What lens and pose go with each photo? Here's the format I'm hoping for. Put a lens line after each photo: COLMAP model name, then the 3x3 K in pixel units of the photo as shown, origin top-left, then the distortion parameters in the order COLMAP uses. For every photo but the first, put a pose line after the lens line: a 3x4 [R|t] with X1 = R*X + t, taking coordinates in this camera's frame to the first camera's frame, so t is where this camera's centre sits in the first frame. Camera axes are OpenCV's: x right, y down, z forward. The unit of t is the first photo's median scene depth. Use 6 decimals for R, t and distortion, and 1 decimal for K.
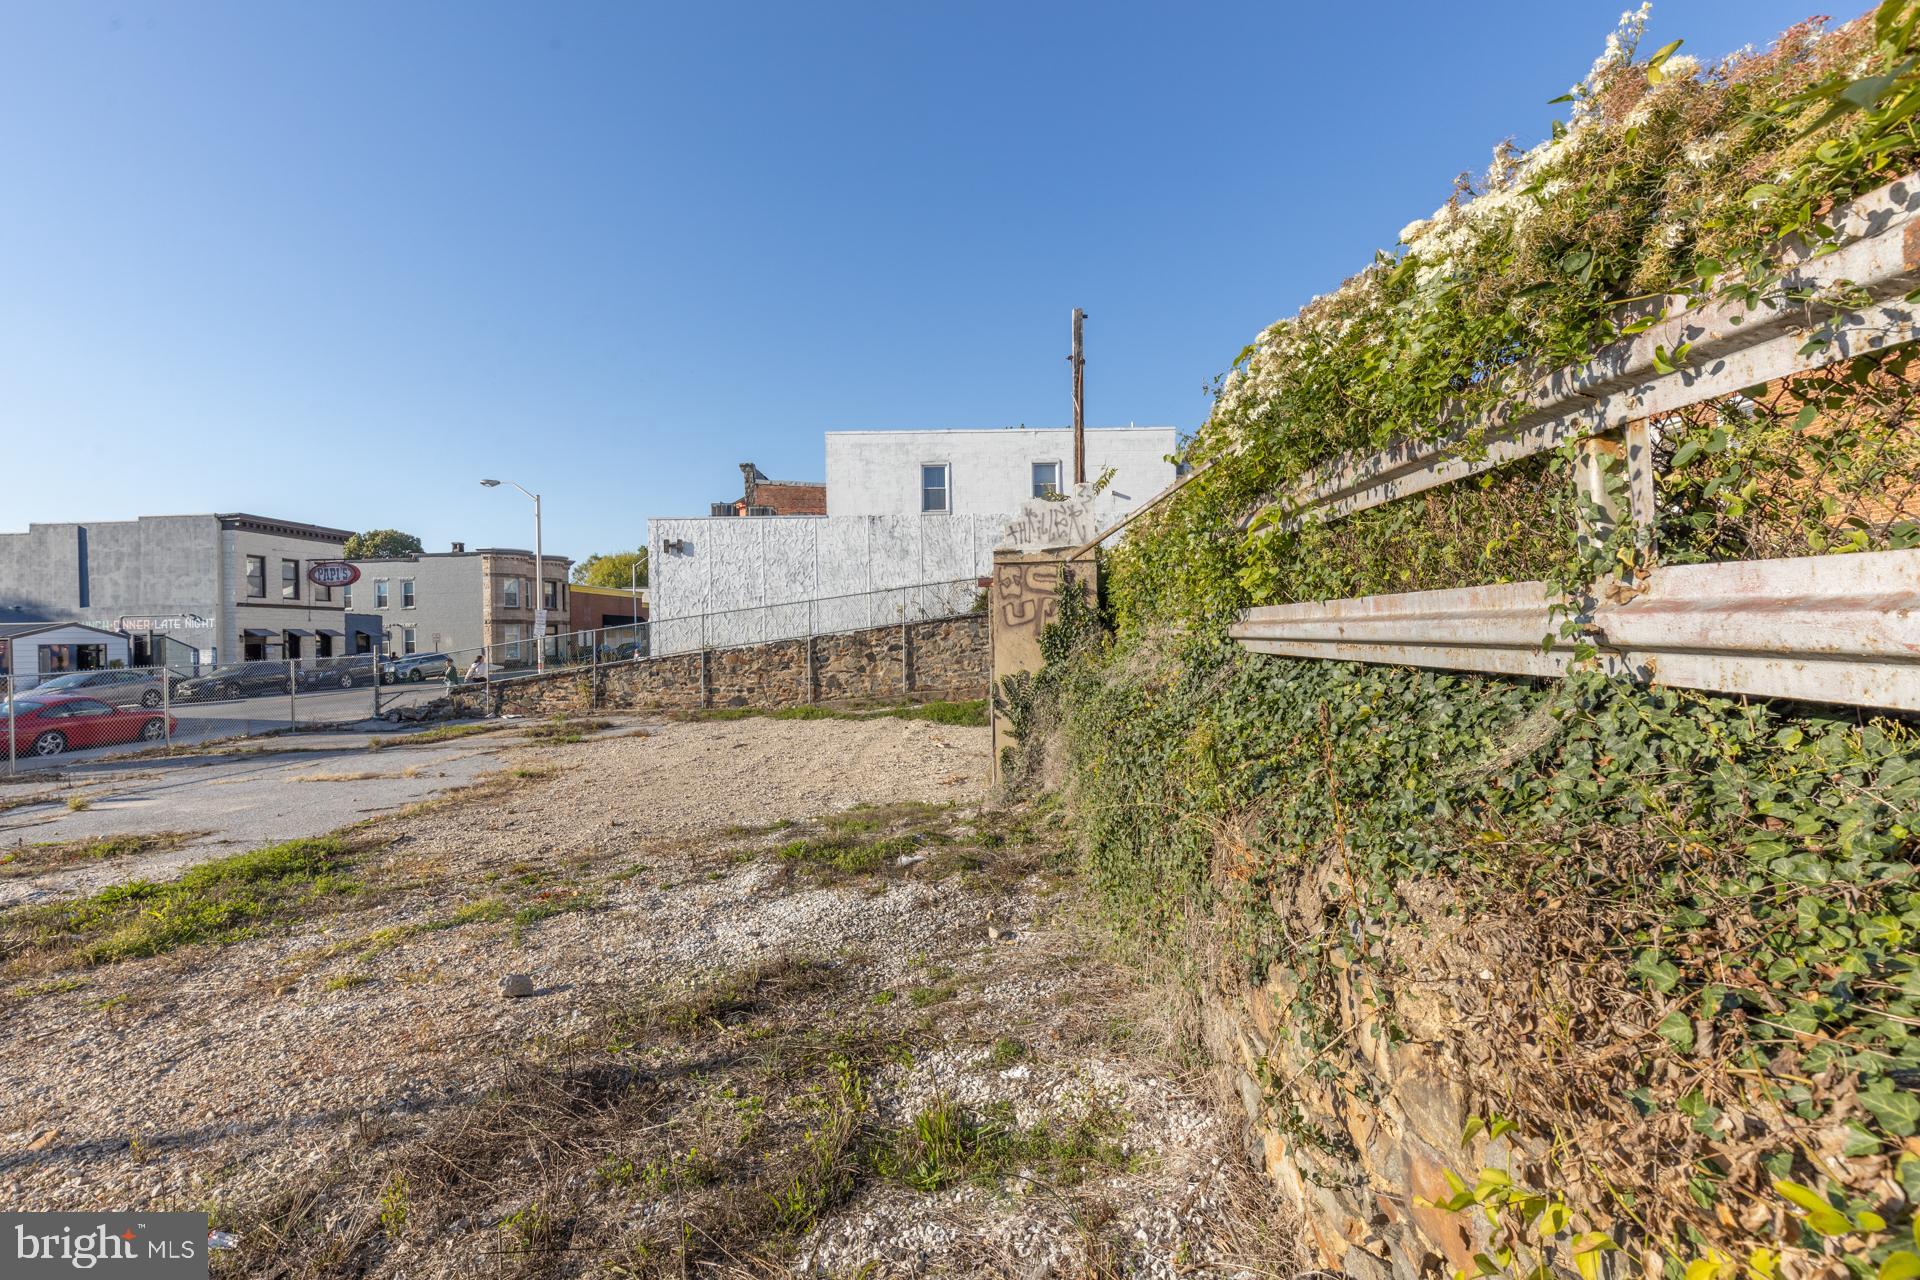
lens RADIAL K [[861.3, 0, 962.9], [0, 861.3, 634.8], [0, 0, 1]] dist [0.007224, -0.000494]
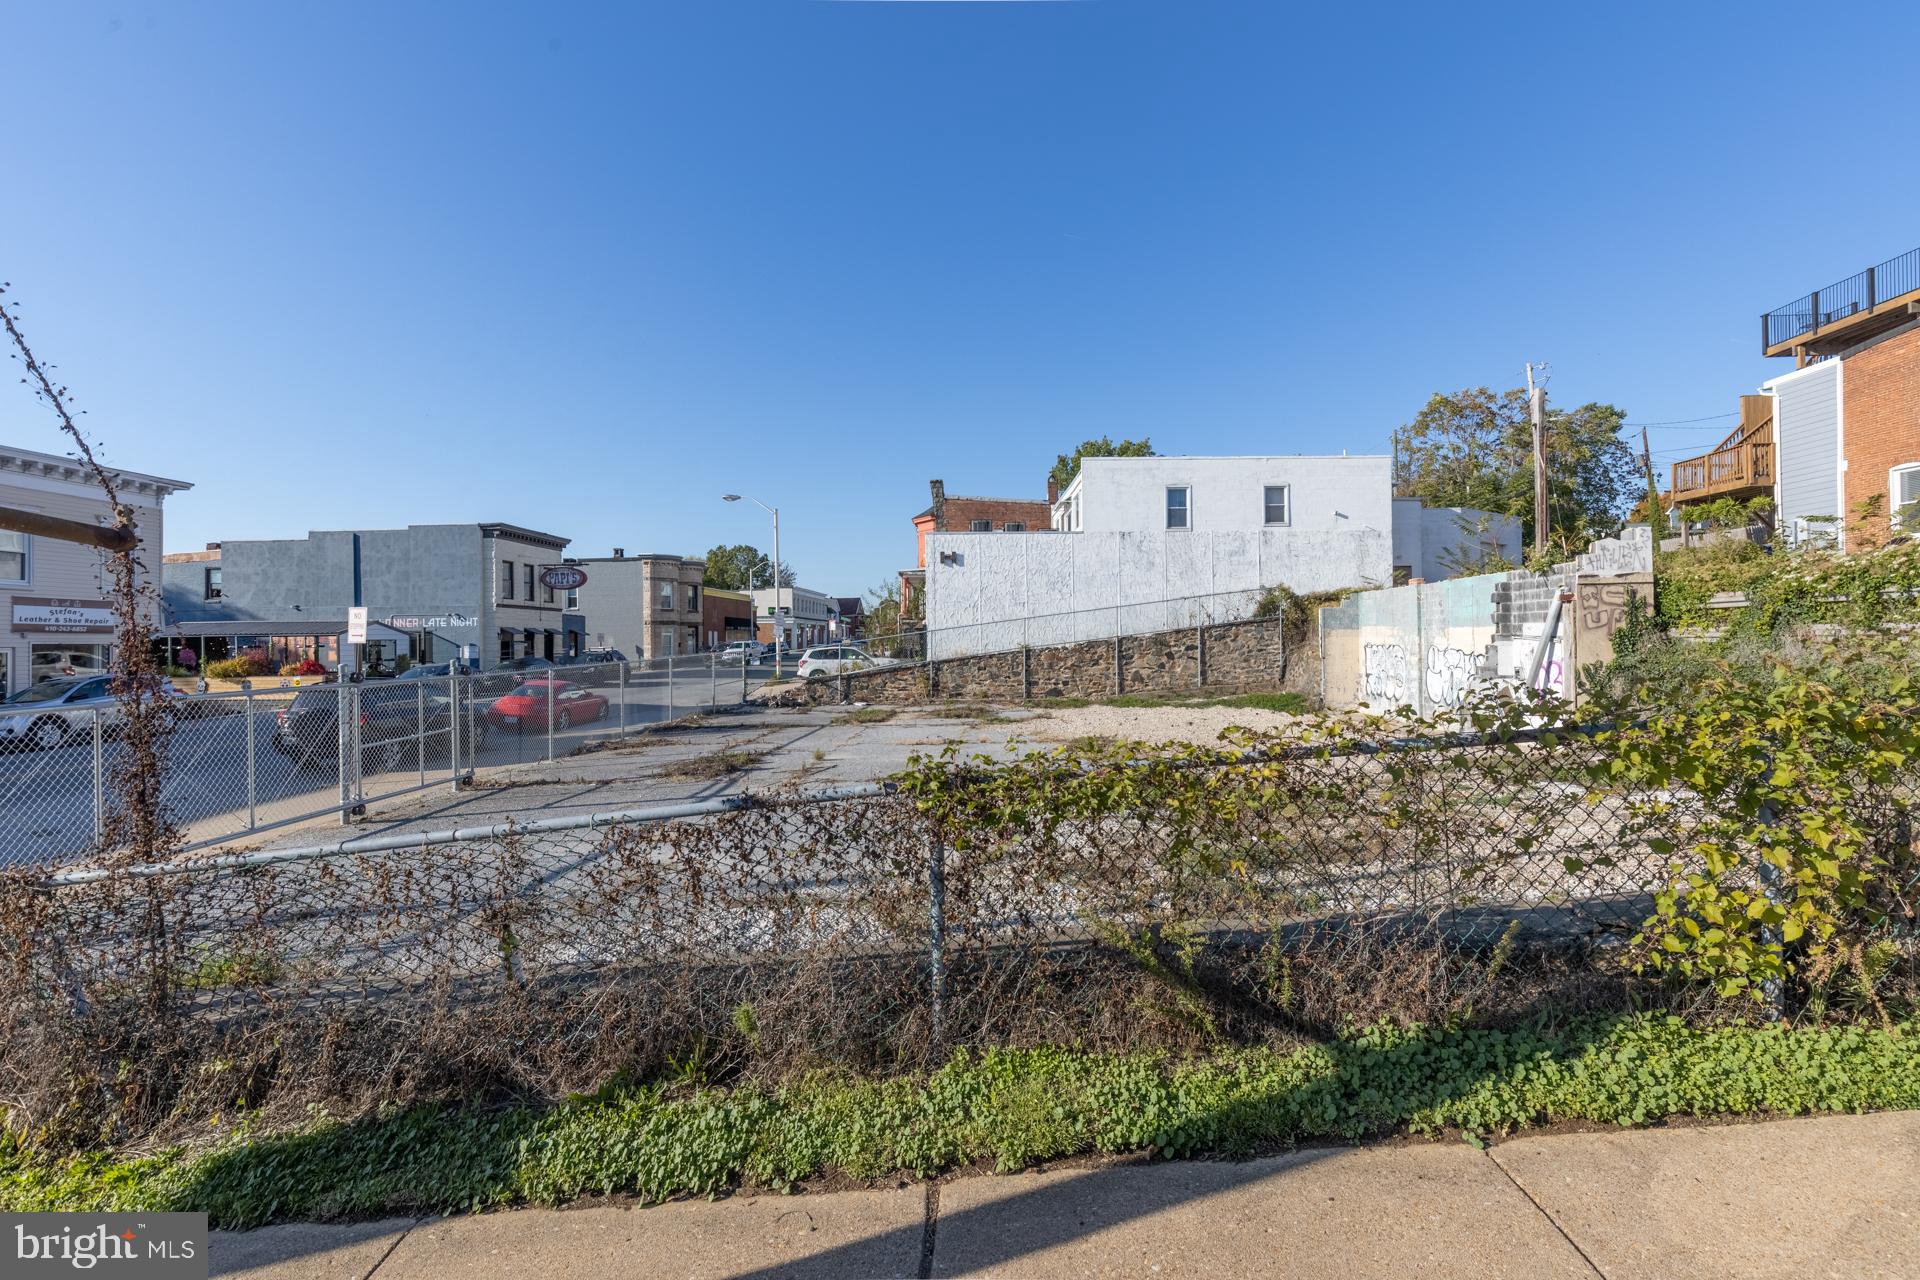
lens RADIAL K [[856.0, 0, 964.8], [0, 856.0, 641.6], [0, 0, 1]] dist [0.003770, -0.001025]
pose [[0.999967, 0.008046, -0.000718, -0.385191], [-0.008044, 0.999964, 0.002752, 0.006001], [0.000740, -0.002746, 0.999996, -0.158427]]
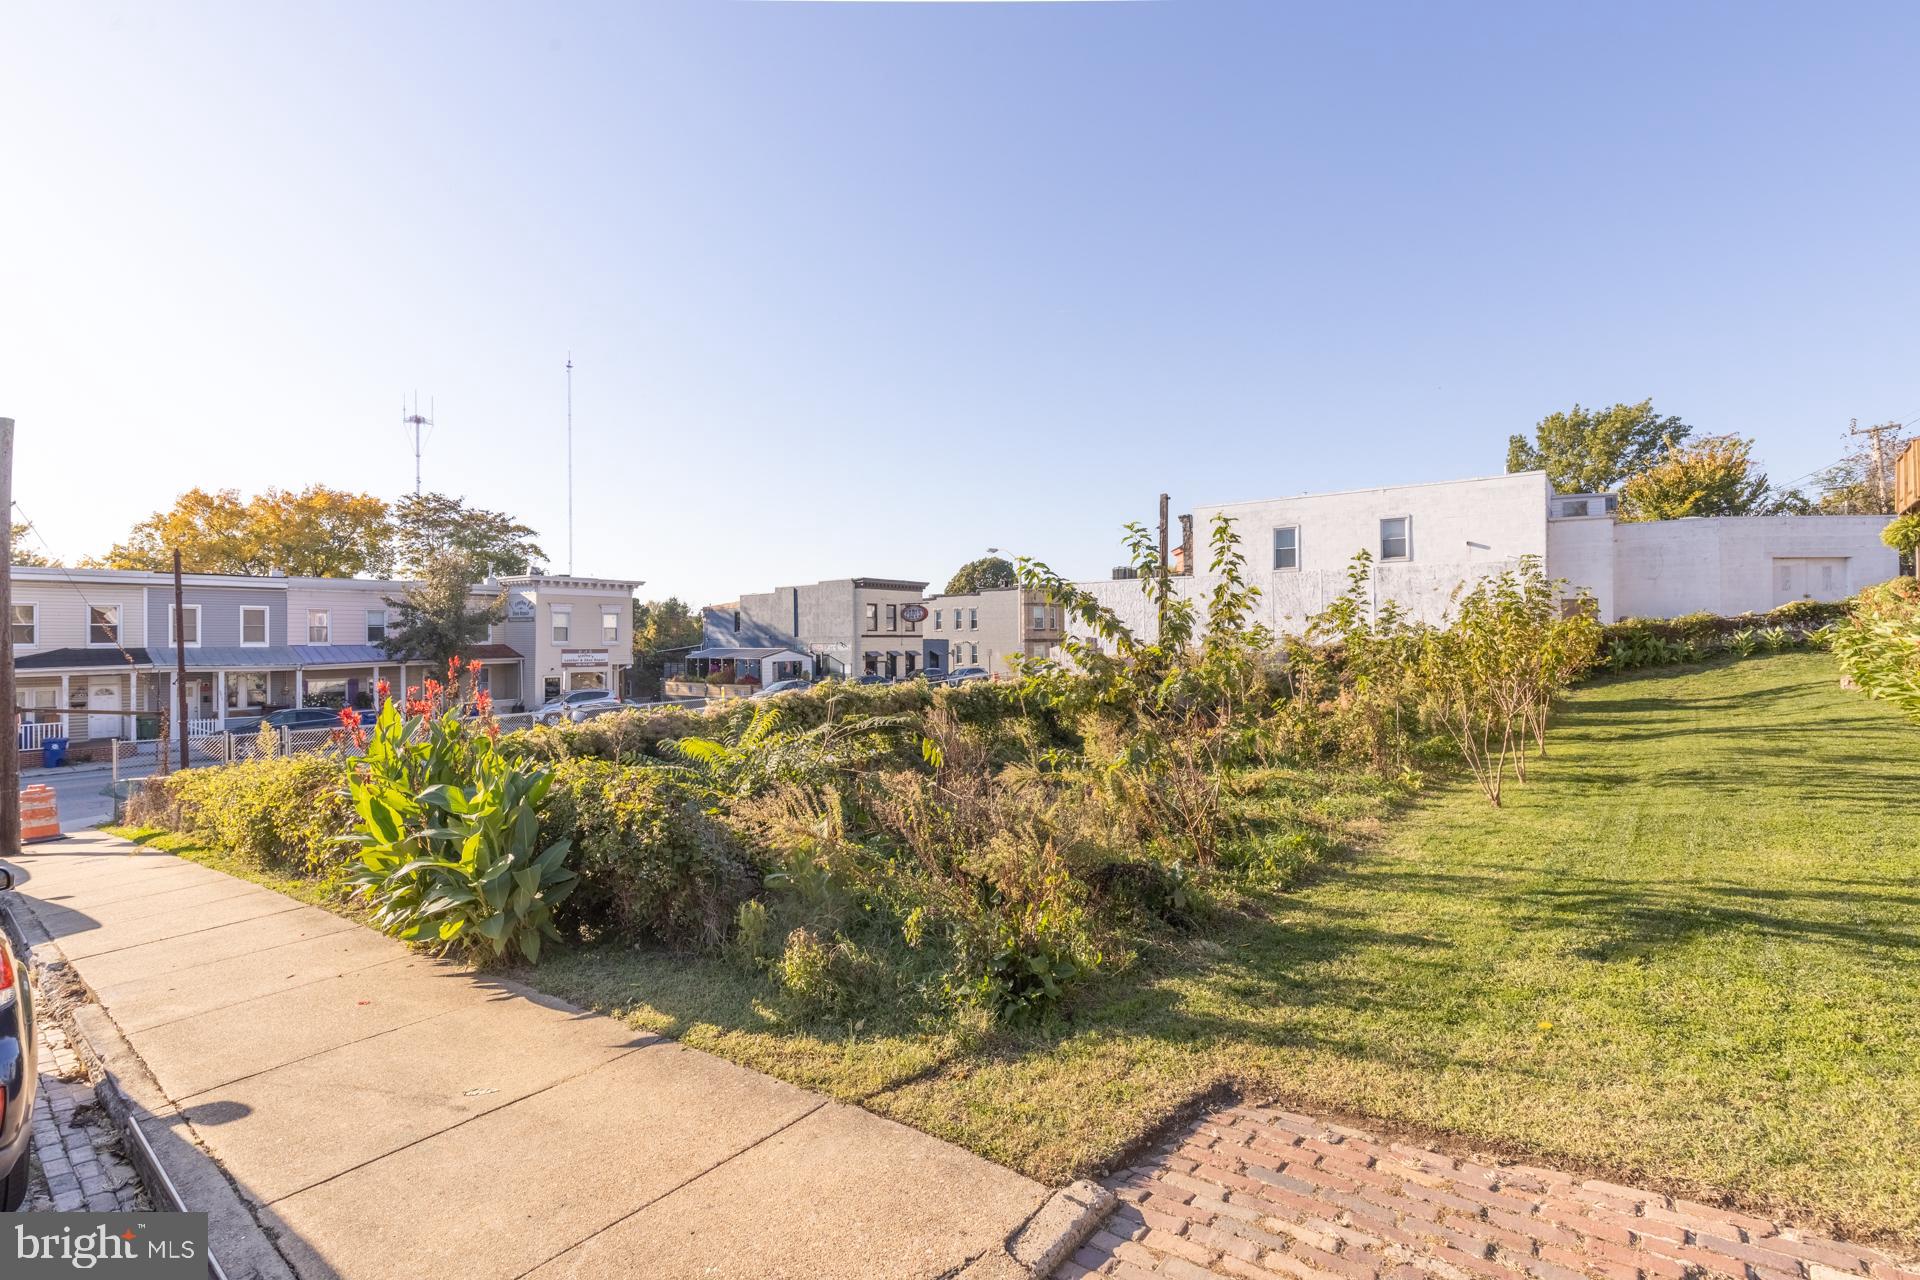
lens RADIAL K [[856.0, 0, 964.8], [0, 856.0, 641.6], [0, 0, 1]] dist [0.003770, -0.001025]
pose [[0.797467, 0.012169, -0.603240, 0.385942], [-0.005012, 0.999896, 0.013545, -0.076211], [0.603342, -0.007778, 0.797445, -0.188085]]
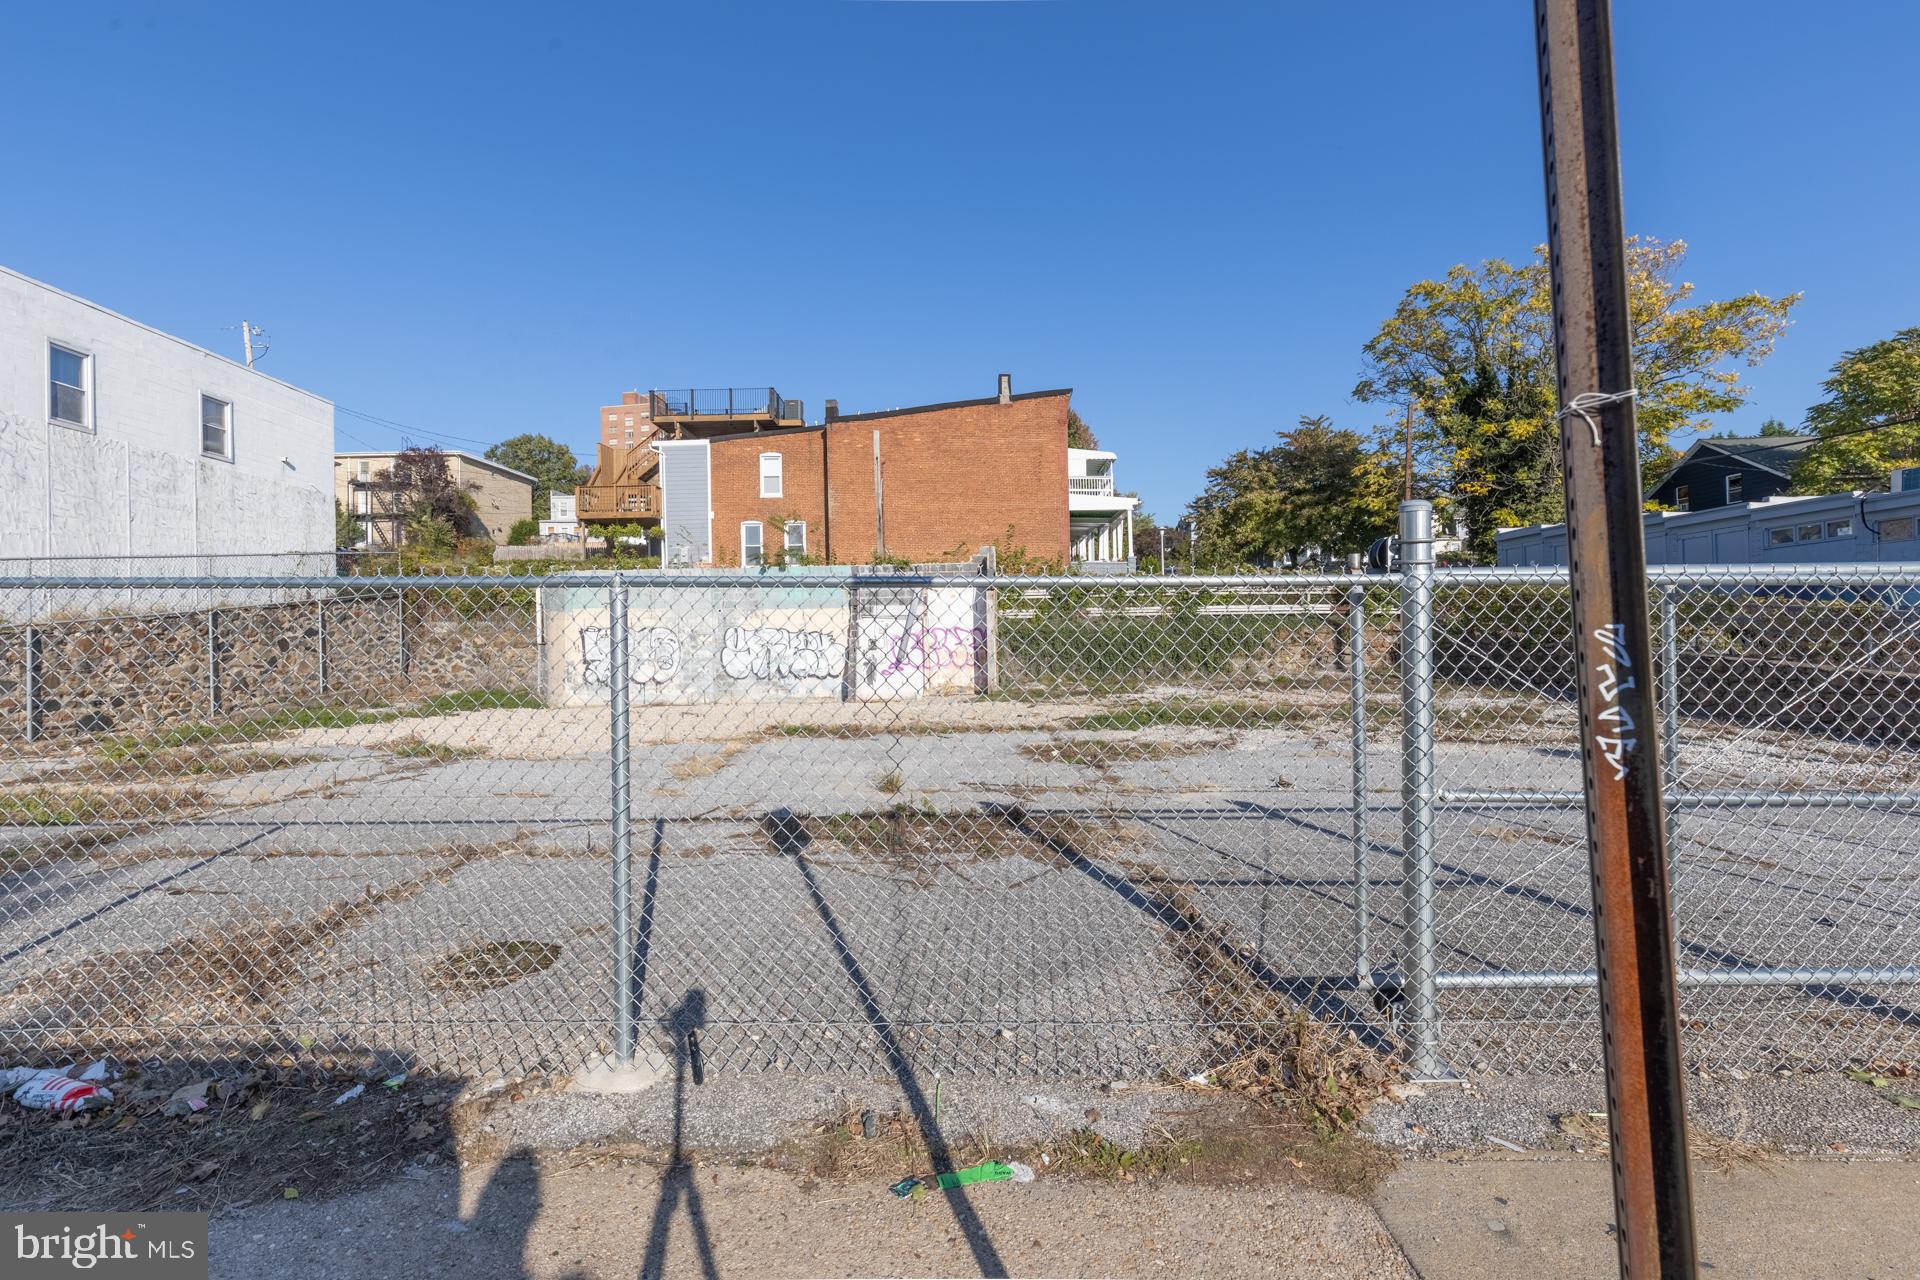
lens RADIAL K [[856.0, 0, 964.8], [0, 856.0, 641.6], [0, 0, 1]] dist [0.003770, -0.001025]
pose [[-0.040760, 0.016872, 0.999027, -0.841694], [0.014783, 0.999758, -0.016281, 0.043169], [-0.999060, 0.014105, -0.041000, 0.469205]]
